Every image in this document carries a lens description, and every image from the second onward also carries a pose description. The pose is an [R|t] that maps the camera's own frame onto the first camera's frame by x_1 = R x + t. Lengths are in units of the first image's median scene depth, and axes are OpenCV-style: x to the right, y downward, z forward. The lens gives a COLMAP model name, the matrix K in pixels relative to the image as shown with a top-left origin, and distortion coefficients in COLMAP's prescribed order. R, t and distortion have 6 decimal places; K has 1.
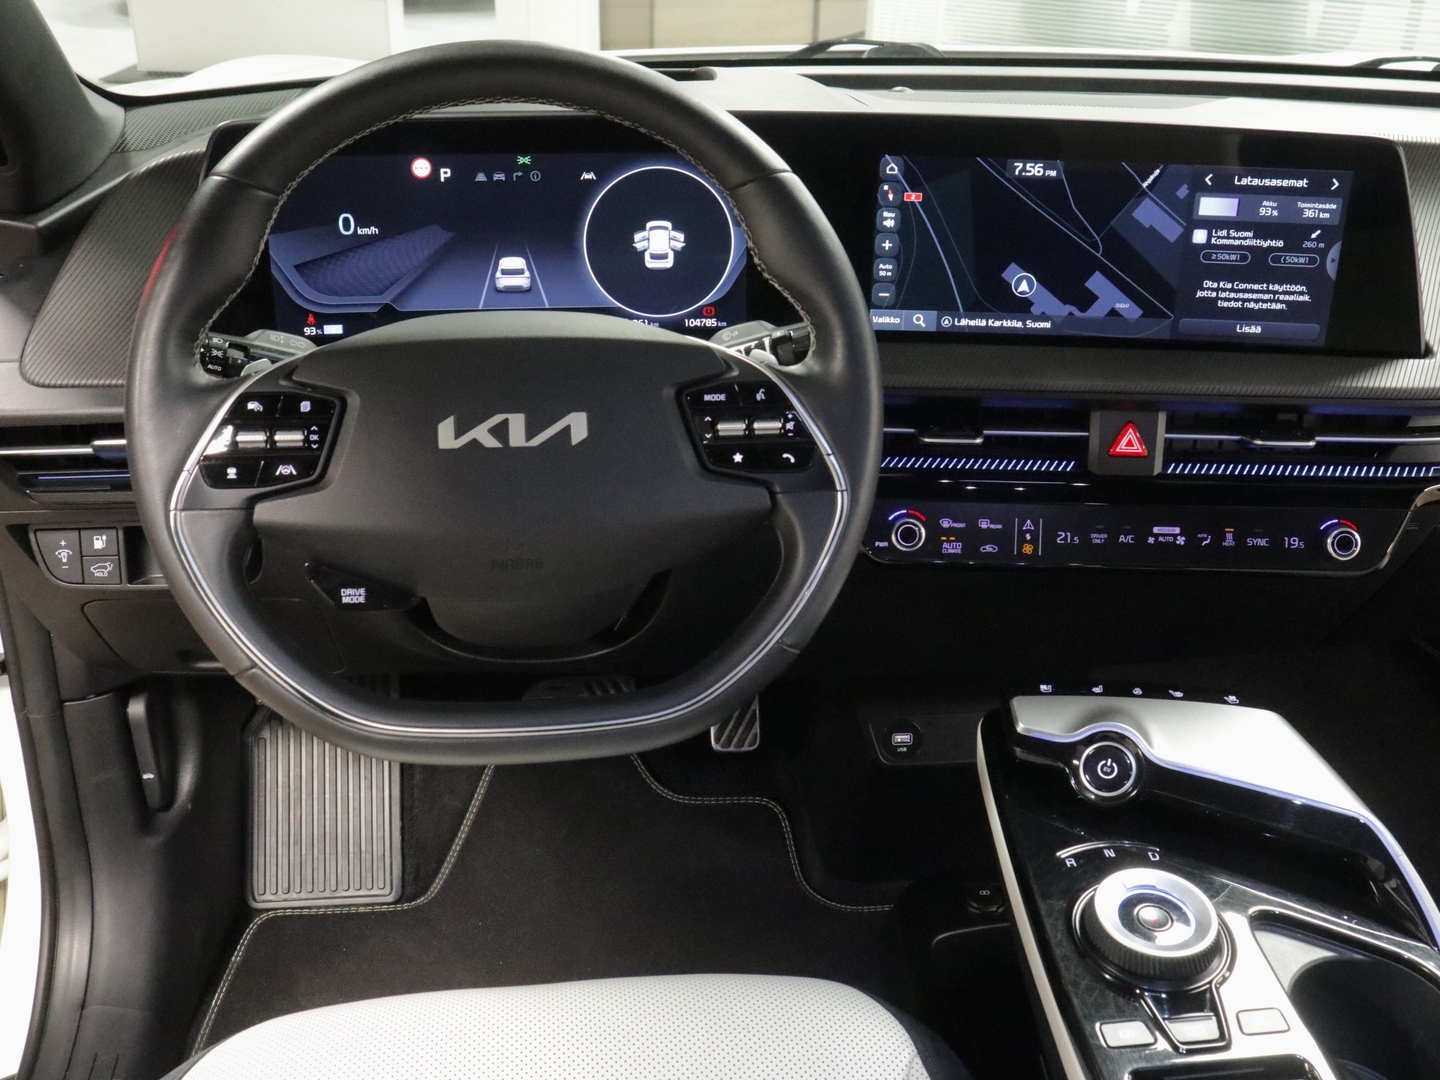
lens RADIAL K [[1603.6, 0, 720.0], [0, 1603.6, 540.0], [0, 0, 1]] dist [-0.002782, 0.007912]
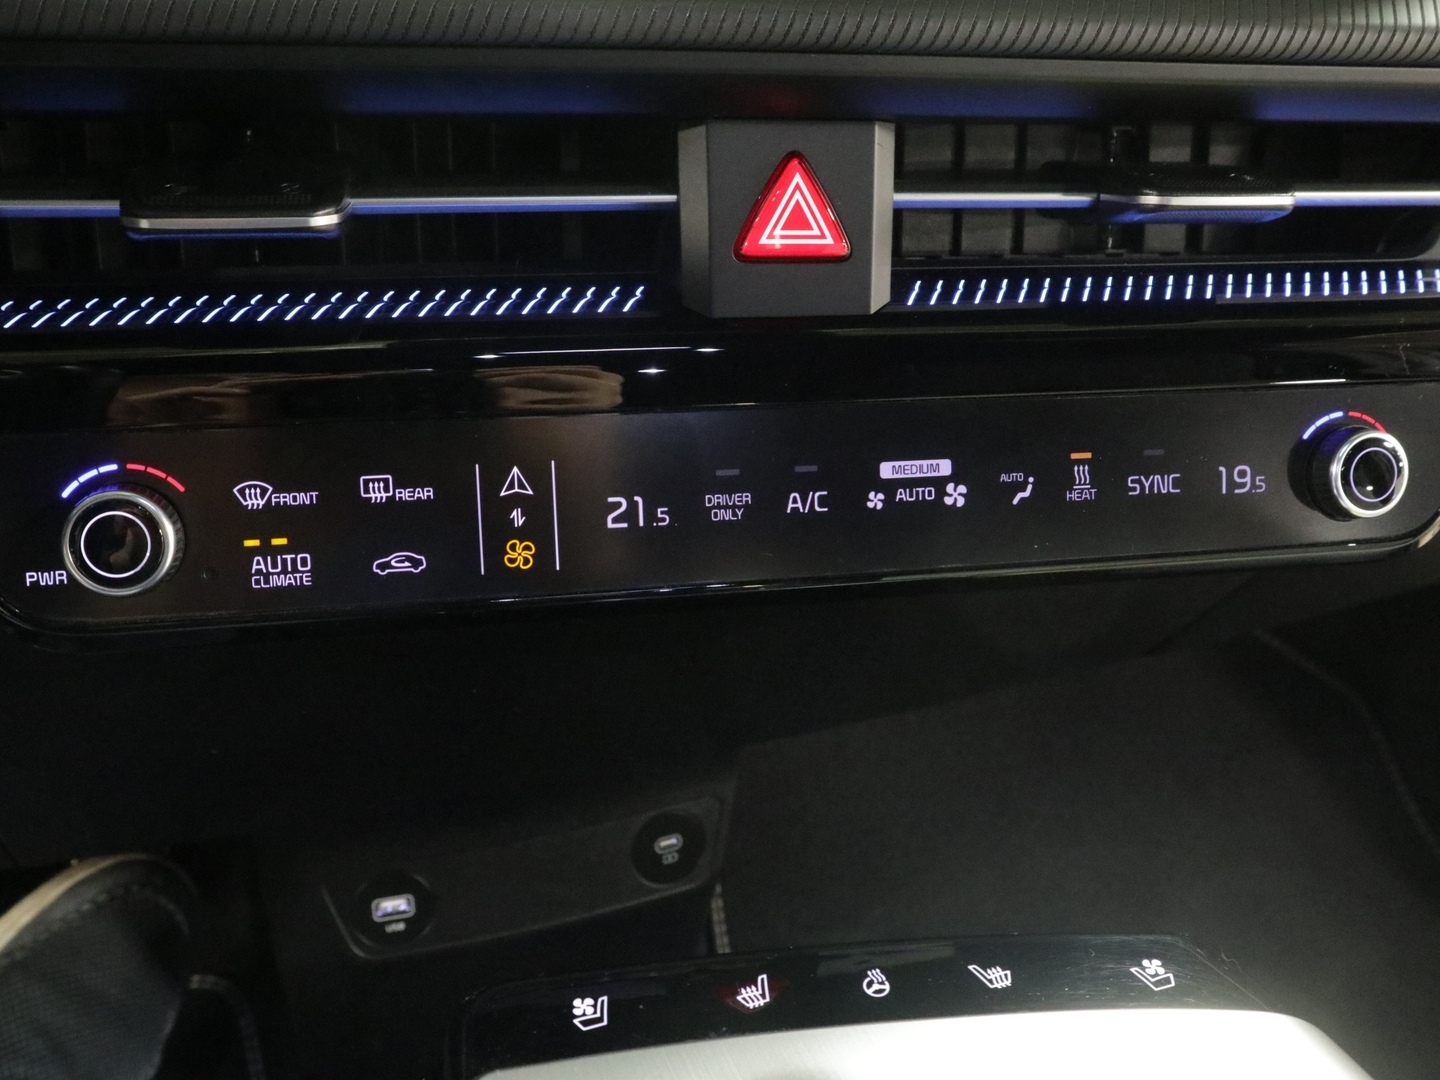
lens RADIAL K [[1242.9, 0, 720.0], [0, 1242.9, 540.0], [0, 0, 1]] dist [-0.065312, 0.001116]
pose [[0.976741, -0.080156, 0.198877, 0.181892], [0.070558, 0.995996, 0.054901, -0.008528], [-0.202482, -0.039592, 0.978485, 0.743557]]
